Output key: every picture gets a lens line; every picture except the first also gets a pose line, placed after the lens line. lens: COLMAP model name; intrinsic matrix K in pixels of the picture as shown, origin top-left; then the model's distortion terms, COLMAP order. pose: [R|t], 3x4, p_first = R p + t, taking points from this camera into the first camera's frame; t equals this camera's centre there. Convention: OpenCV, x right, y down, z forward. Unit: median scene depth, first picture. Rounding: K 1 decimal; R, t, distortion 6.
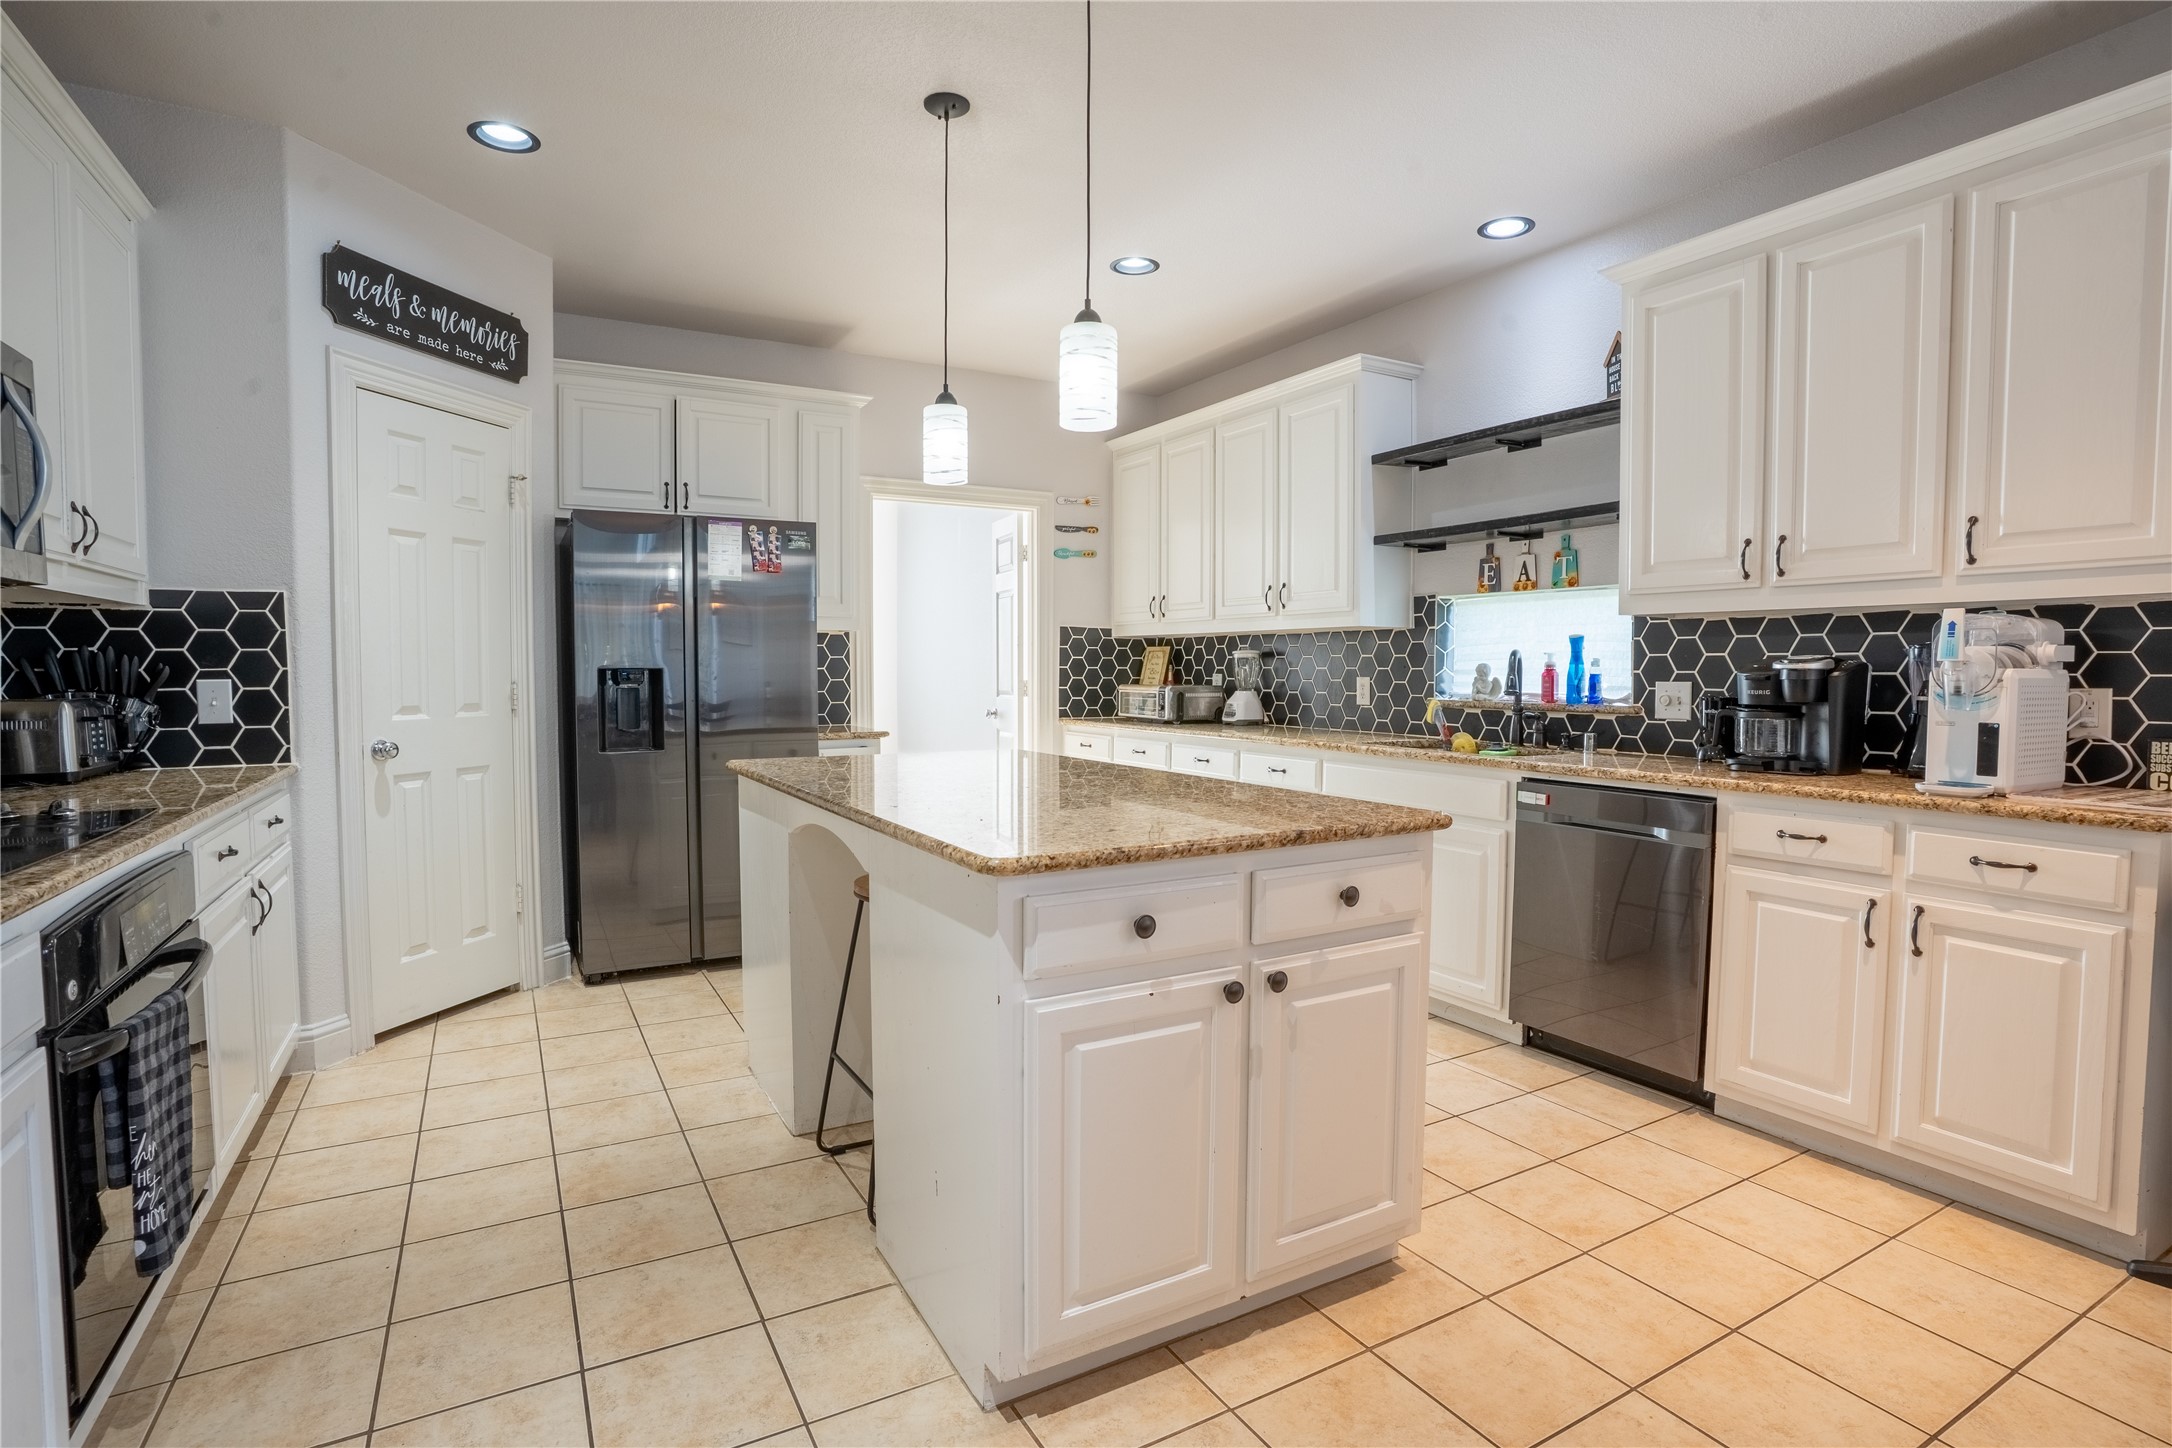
lens RADIAL K [[1086.4, 0, 1086.0], [0, 1086.4, 724.0], [0, 0, 1]] dist [-0.068284, 0.043058]
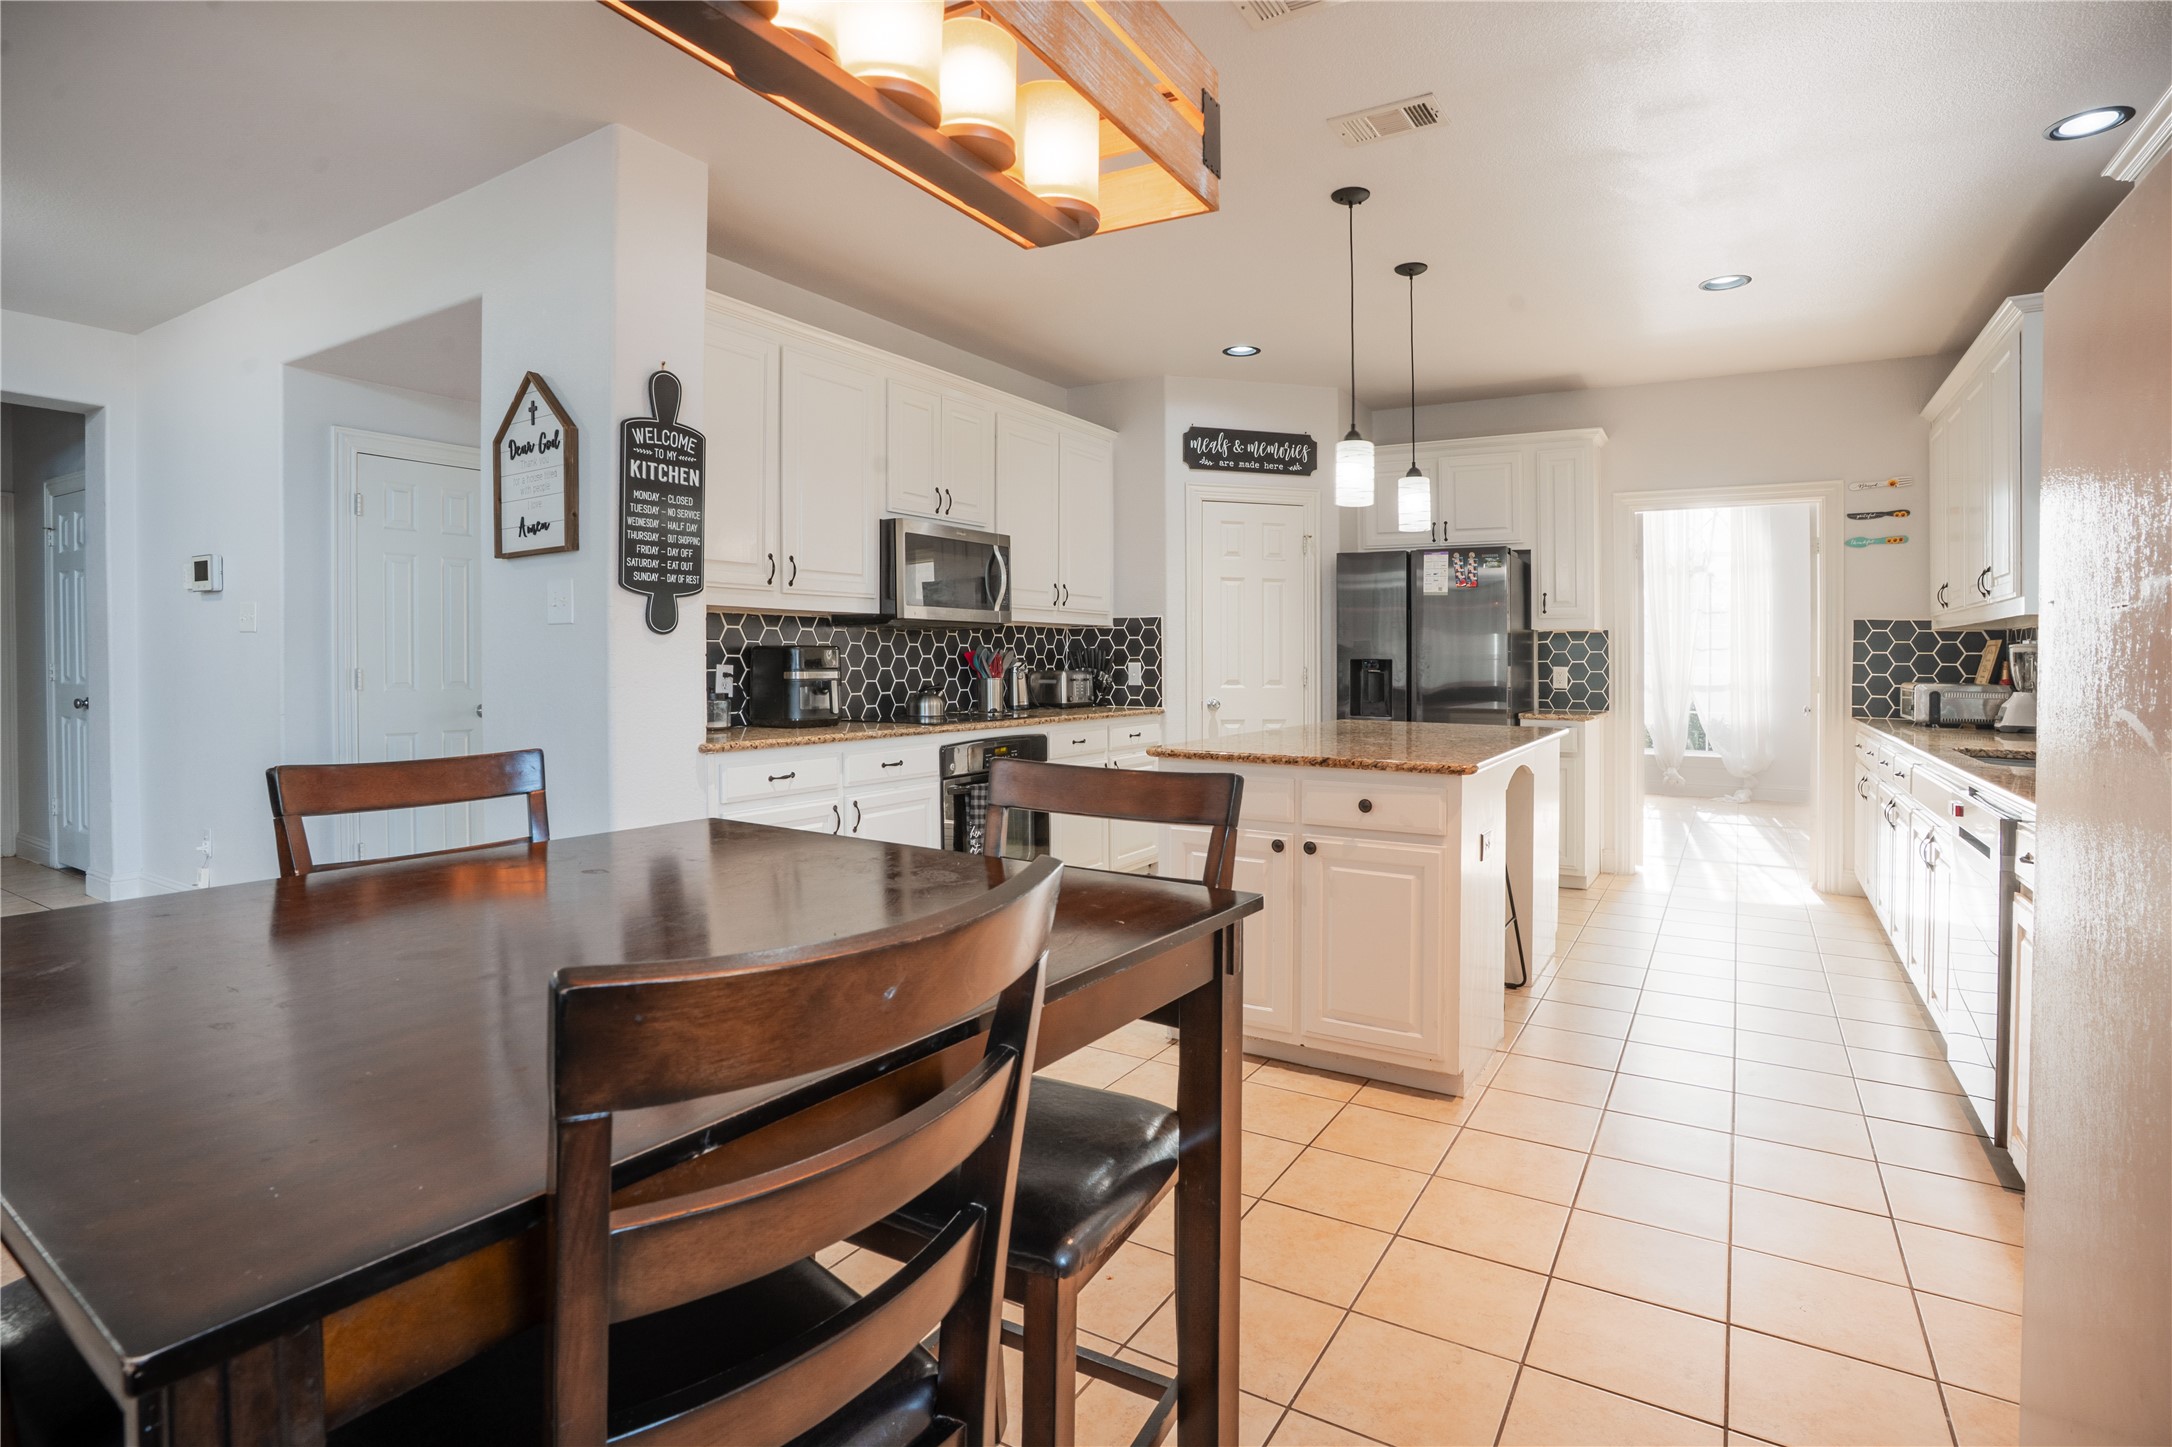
lens RADIAL K [[1083.7, 0, 1084.5], [0, 1083.7, 683.9], [0, 0, 1]] dist [-0.002455, -0.000353]
pose [[0.503224, 0.025475, -0.863780, 0.775645], [-0.053380, 0.998573, -0.001648, 0.004839], [0.862506, 0.046938, 0.503866, -0.078609]]
